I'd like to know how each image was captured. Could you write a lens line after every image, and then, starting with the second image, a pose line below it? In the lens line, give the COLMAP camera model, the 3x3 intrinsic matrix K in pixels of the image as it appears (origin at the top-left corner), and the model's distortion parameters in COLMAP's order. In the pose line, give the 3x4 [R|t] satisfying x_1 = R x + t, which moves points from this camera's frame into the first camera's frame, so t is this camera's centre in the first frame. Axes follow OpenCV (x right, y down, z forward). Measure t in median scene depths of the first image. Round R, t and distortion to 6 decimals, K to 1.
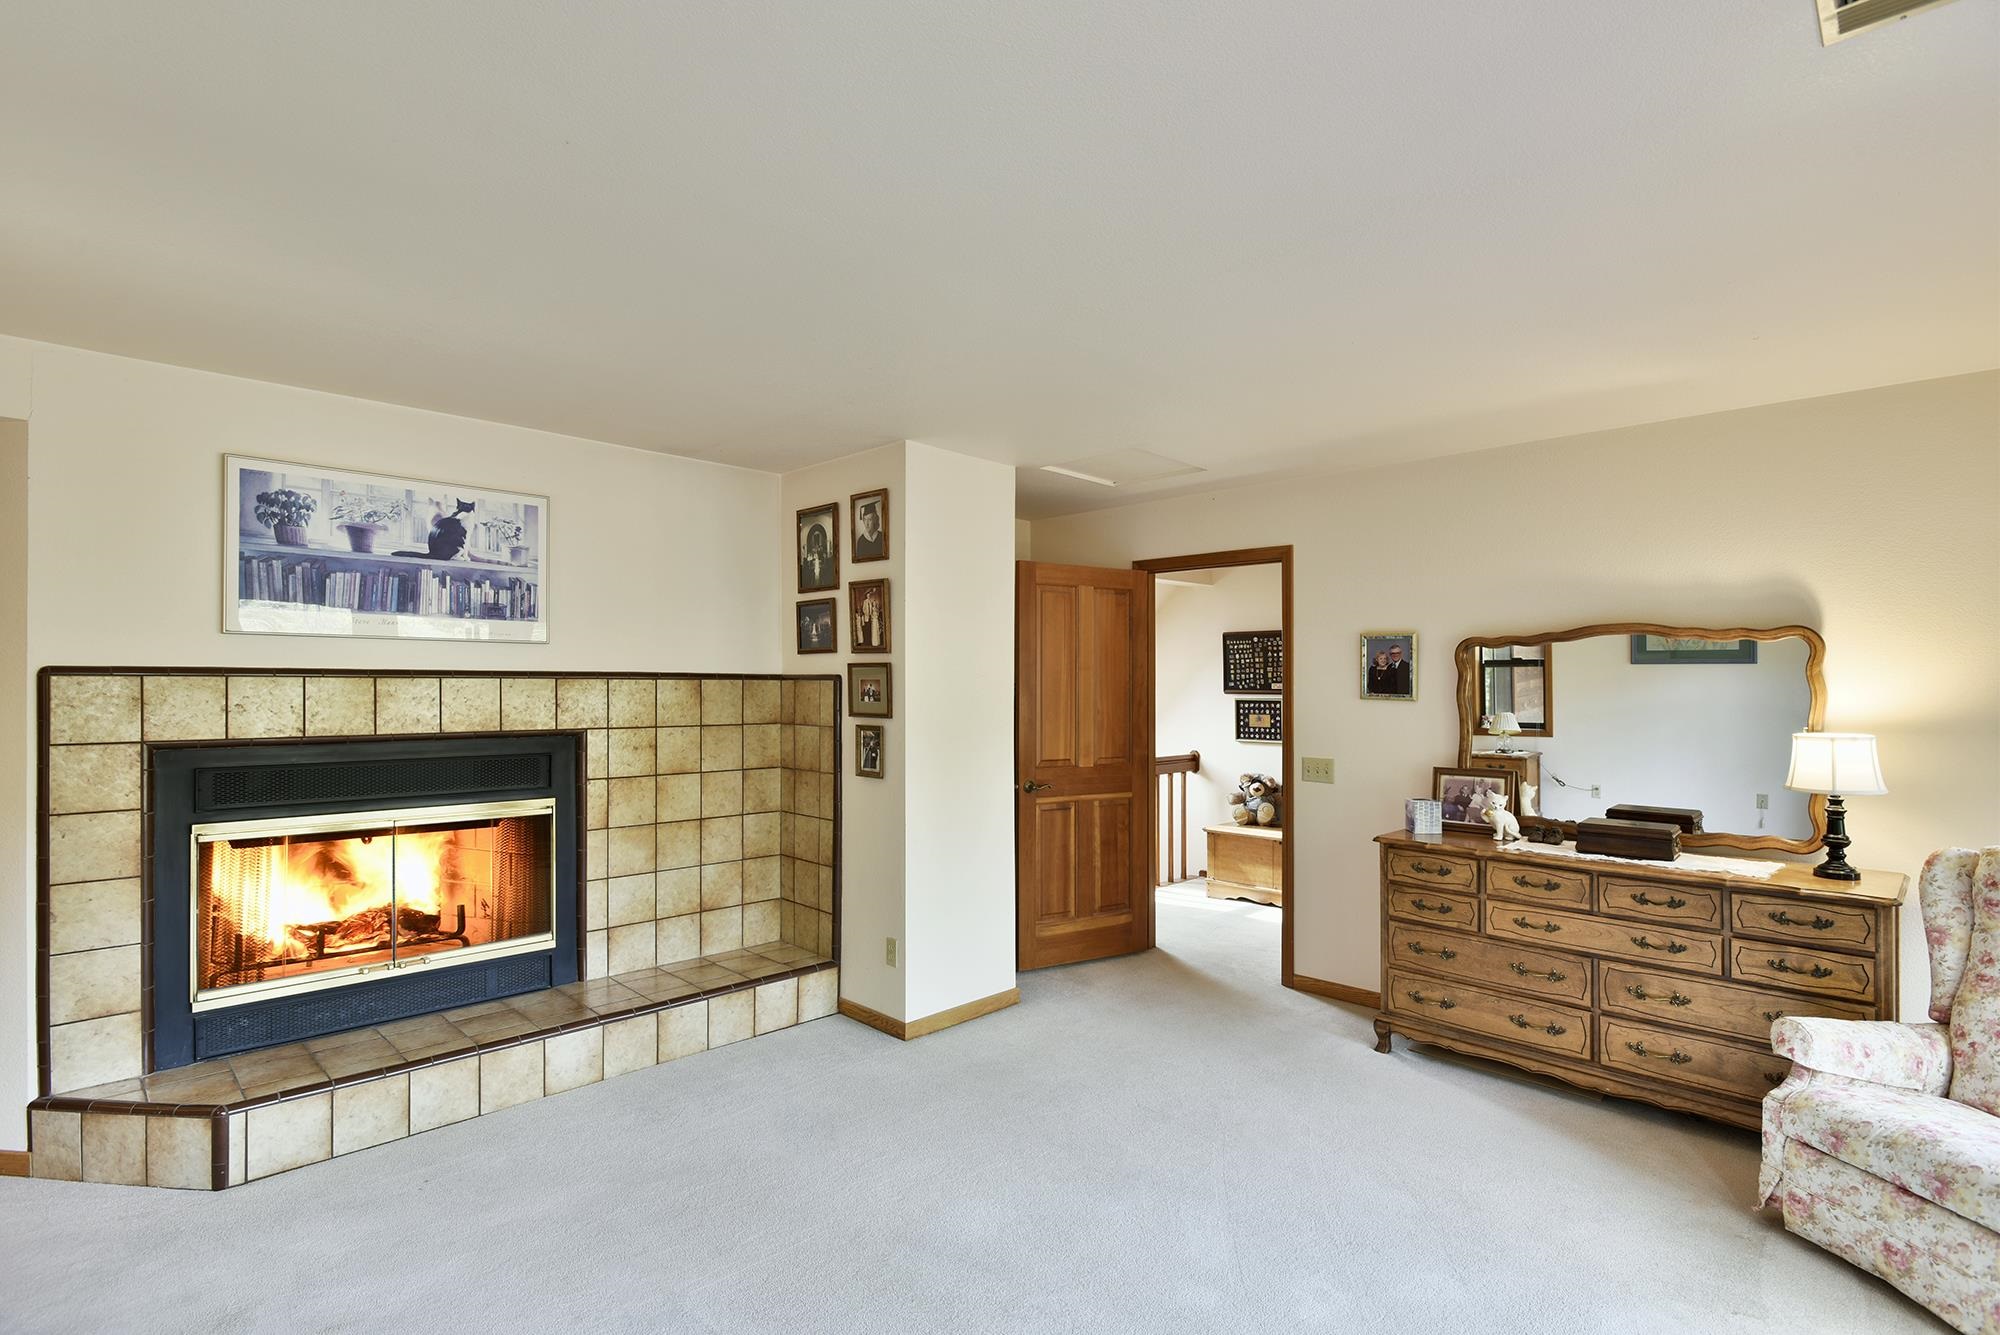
lens RADIAL K [[954.0, 0, 958.7], [0, 954.0, 700.8], [0, 0, 1]] dist [-0.016049, 0.002196]
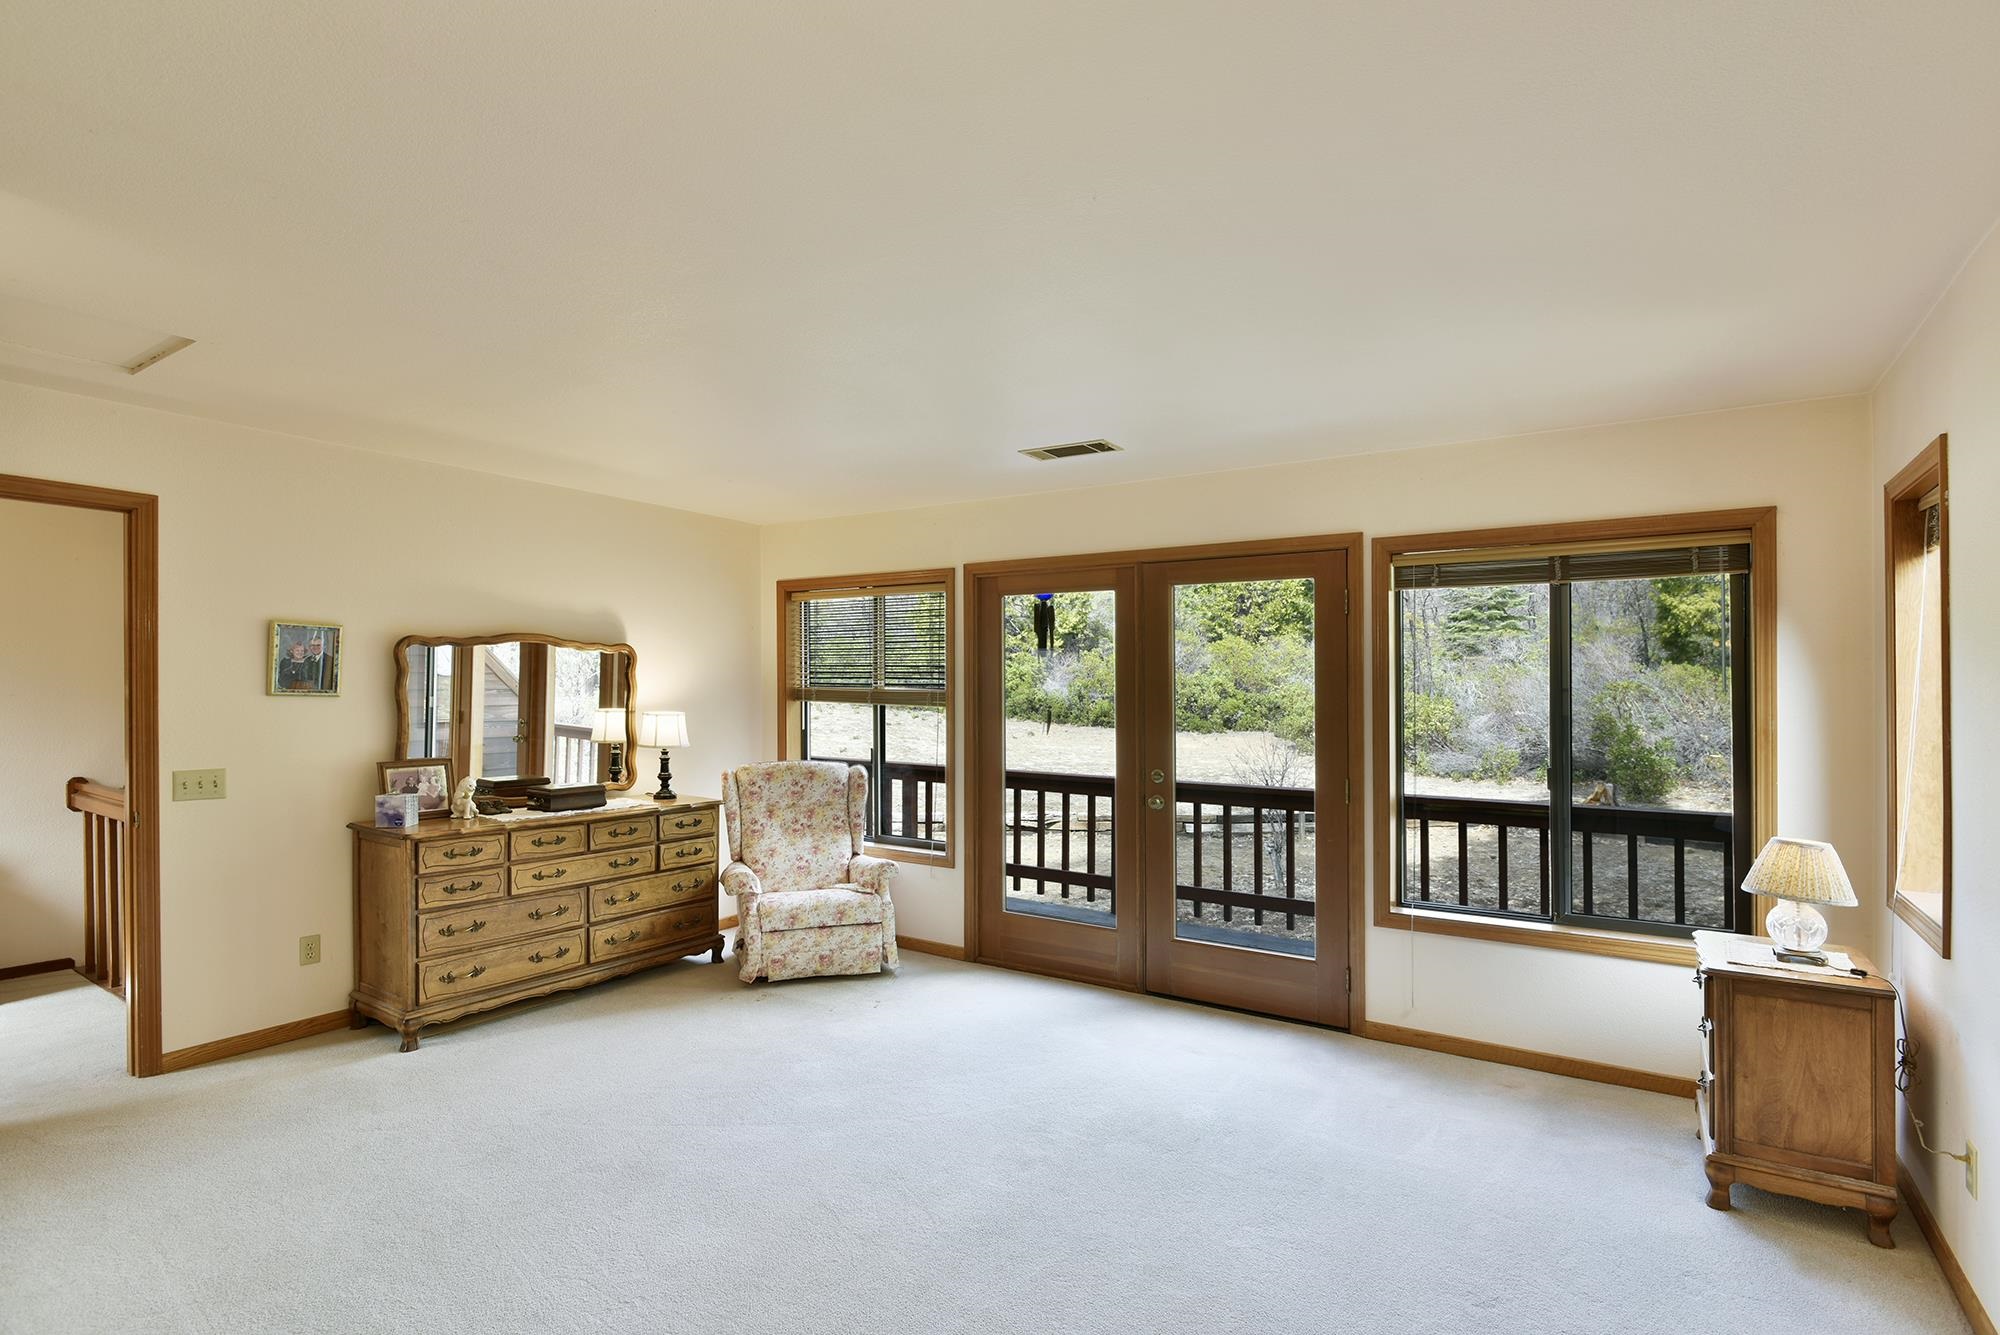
lens RADIAL K [[954.0, 0, 1000.7], [0, 954.0, 676.0], [0, 0, 1]] dist [-0.016049, 0.002196]
pose [[-0.215958, 0.006526, 0.976381, -0.749428], [0.004661, 0.999973, -0.005653, -0.015165], [-0.976392, 0.003330, -0.215982, 0.696611]]
